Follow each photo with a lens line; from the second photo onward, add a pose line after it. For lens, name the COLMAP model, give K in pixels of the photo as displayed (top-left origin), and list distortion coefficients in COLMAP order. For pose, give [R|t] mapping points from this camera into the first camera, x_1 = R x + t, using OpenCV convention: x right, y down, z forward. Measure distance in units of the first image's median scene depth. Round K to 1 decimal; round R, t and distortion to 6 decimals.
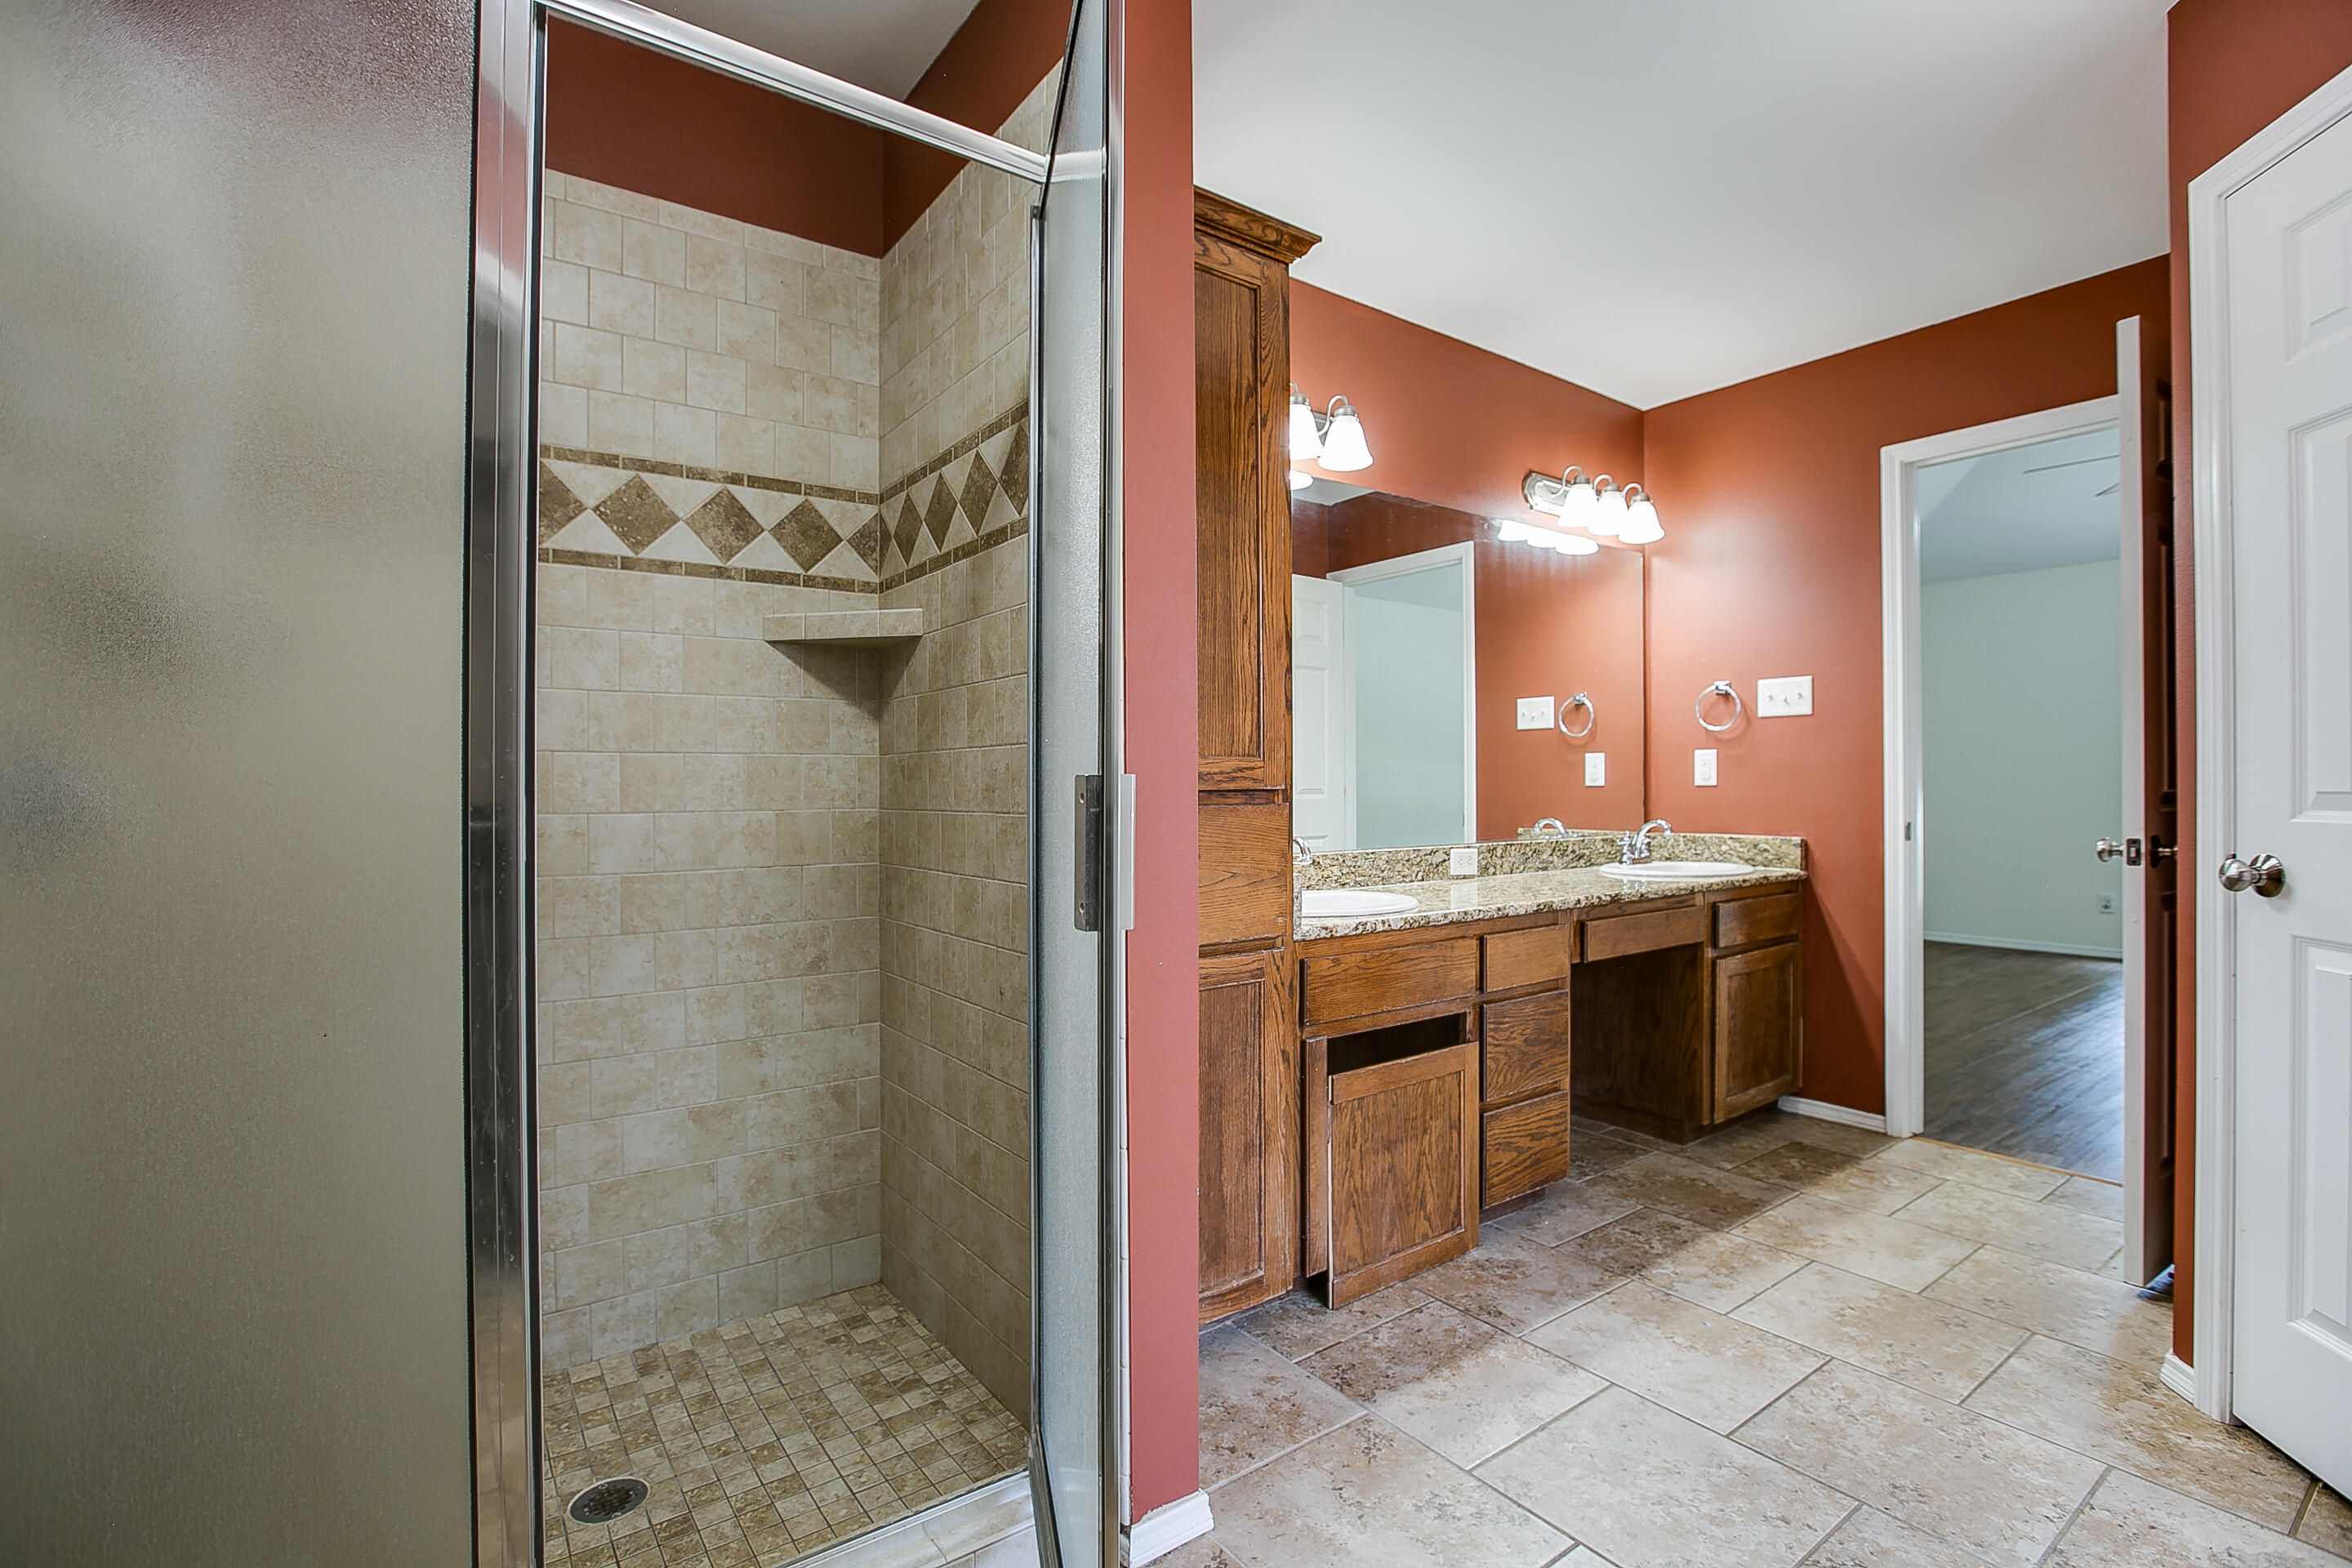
lens RADIAL K [[1066.7, 0, 1171.9], [0, 1066.7, 787.1], [0, 0, 1]] dist [-0.028358, 0.001237]
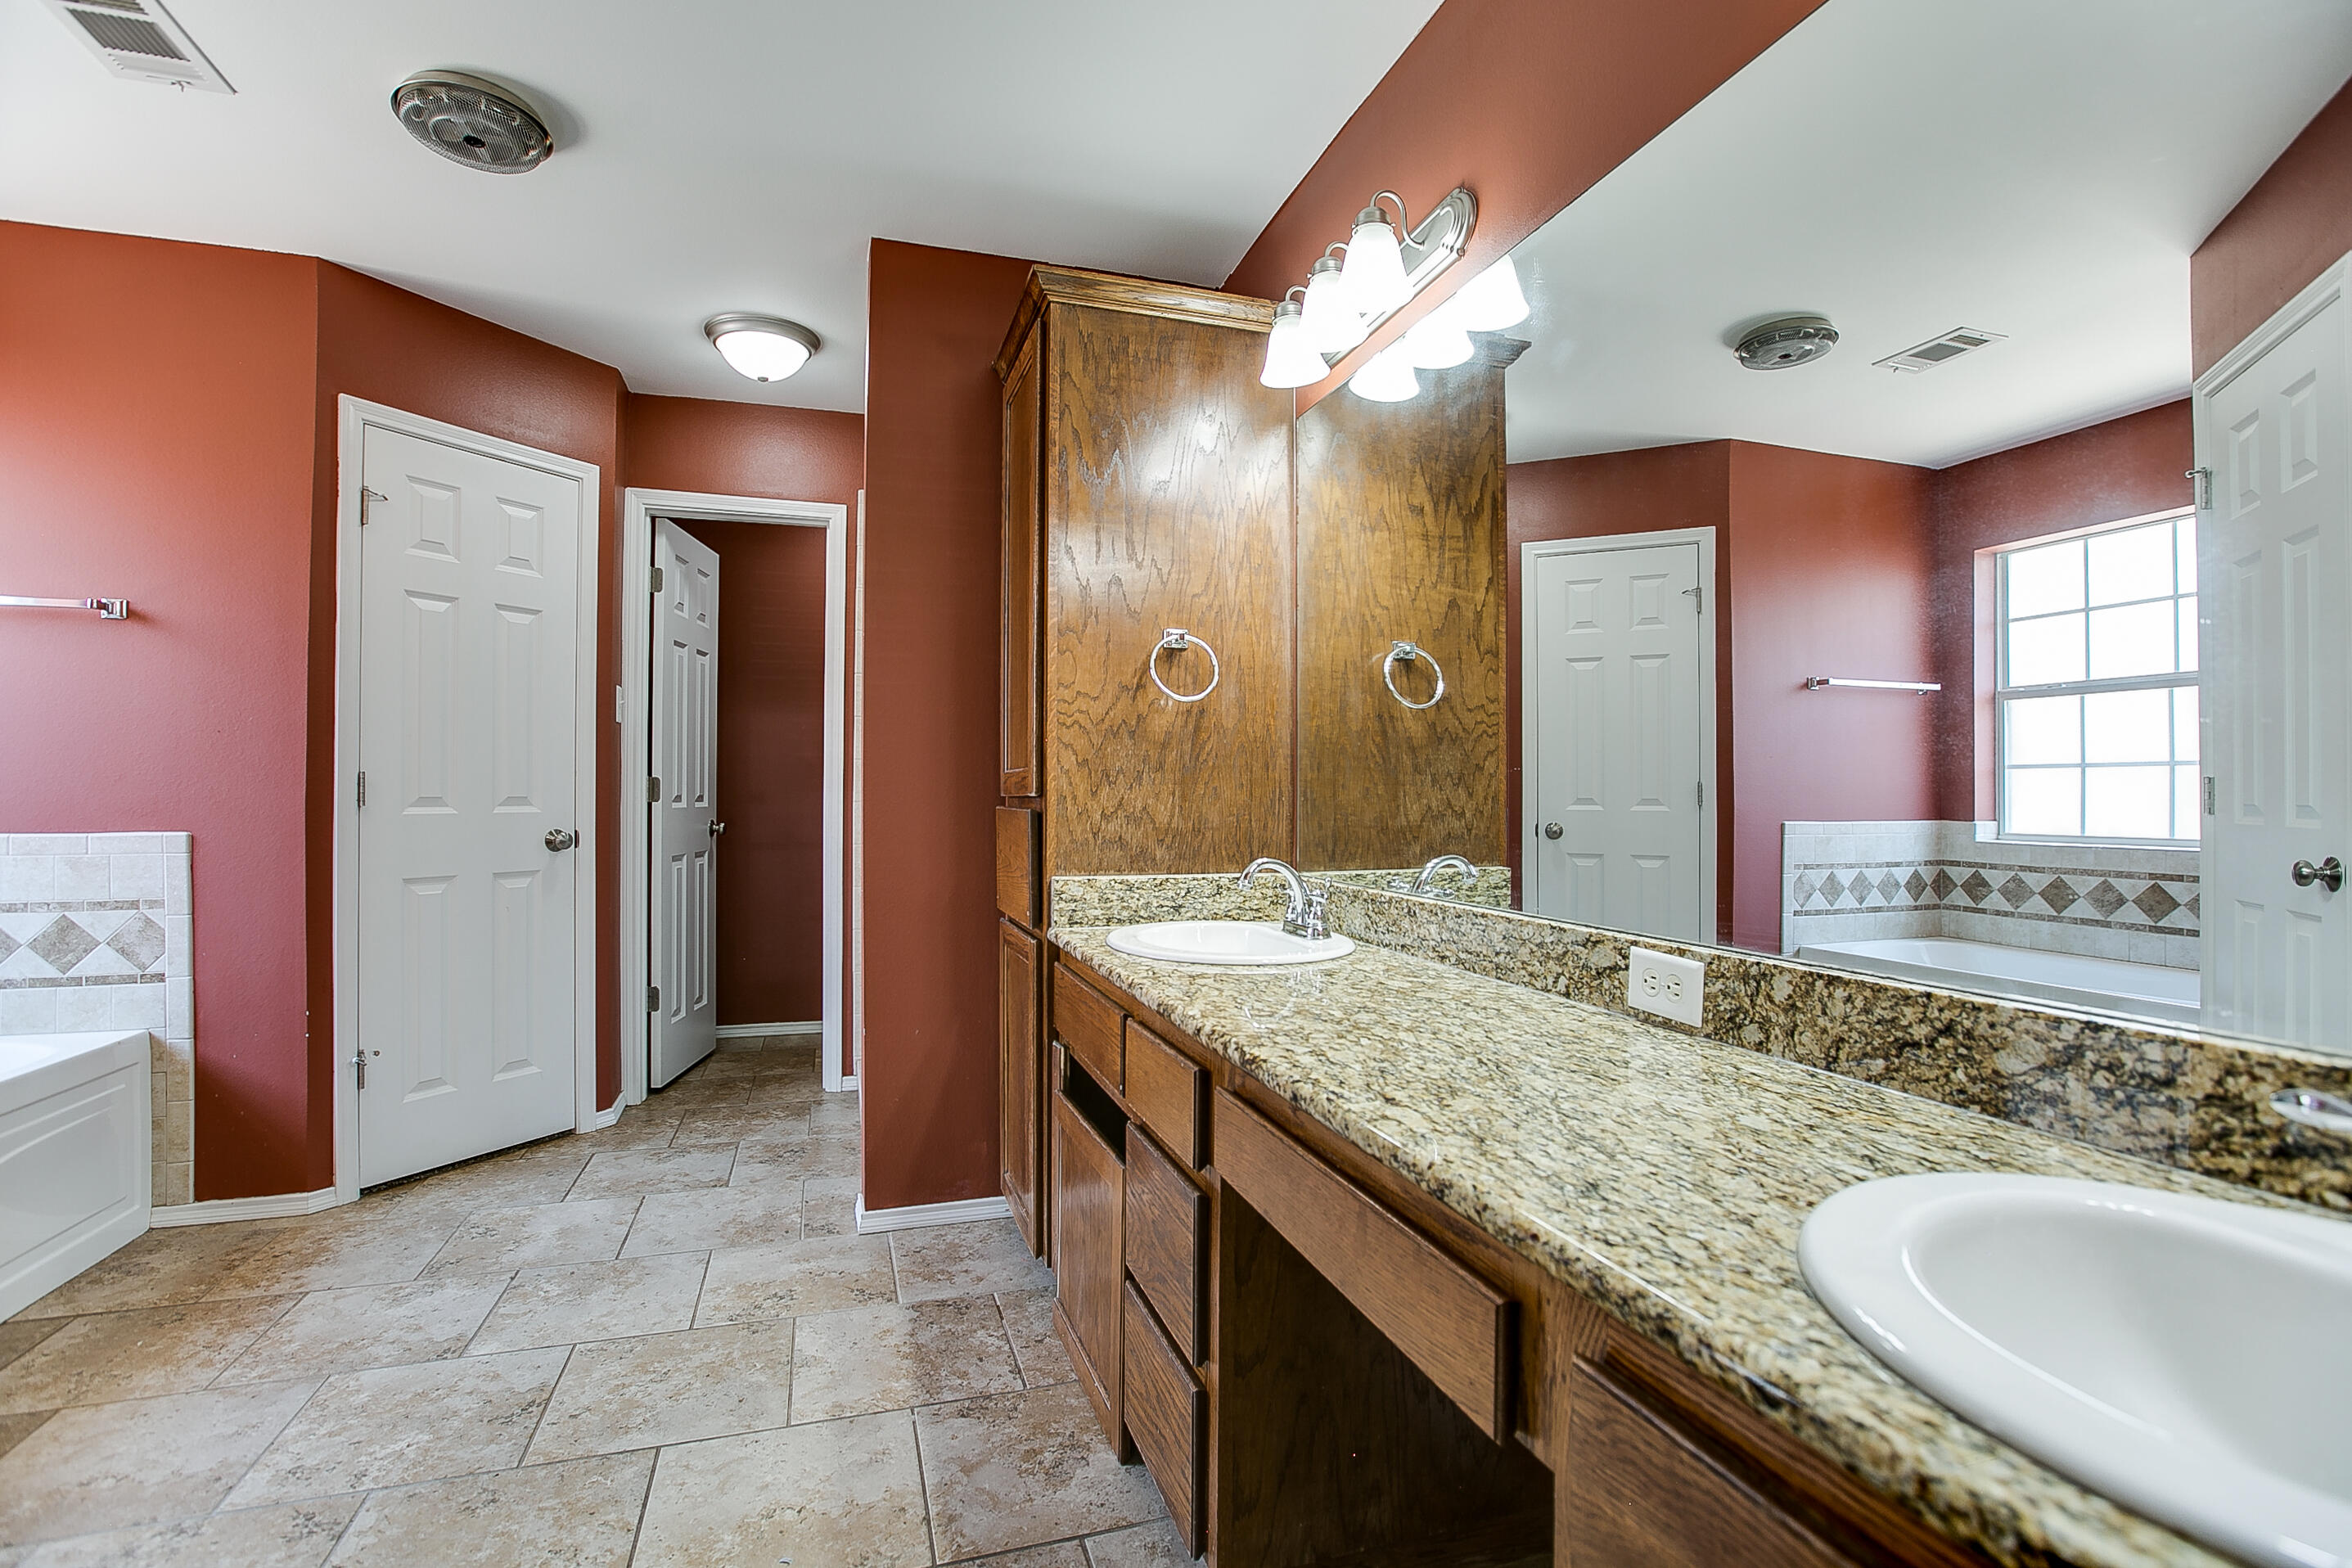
lens RADIAL K [[1066.7, 0, 1171.3], [0, 1066.7, 787.5], [0, 0, 1]] dist [-0.028358, 0.001237]
pose [[-0.307553, -0.002778, -0.951527, 0.959177], [-0.000051, 0.999996, -0.002903, -0.003756], [0.951531, -0.000845, -0.307552, 1.276959]]
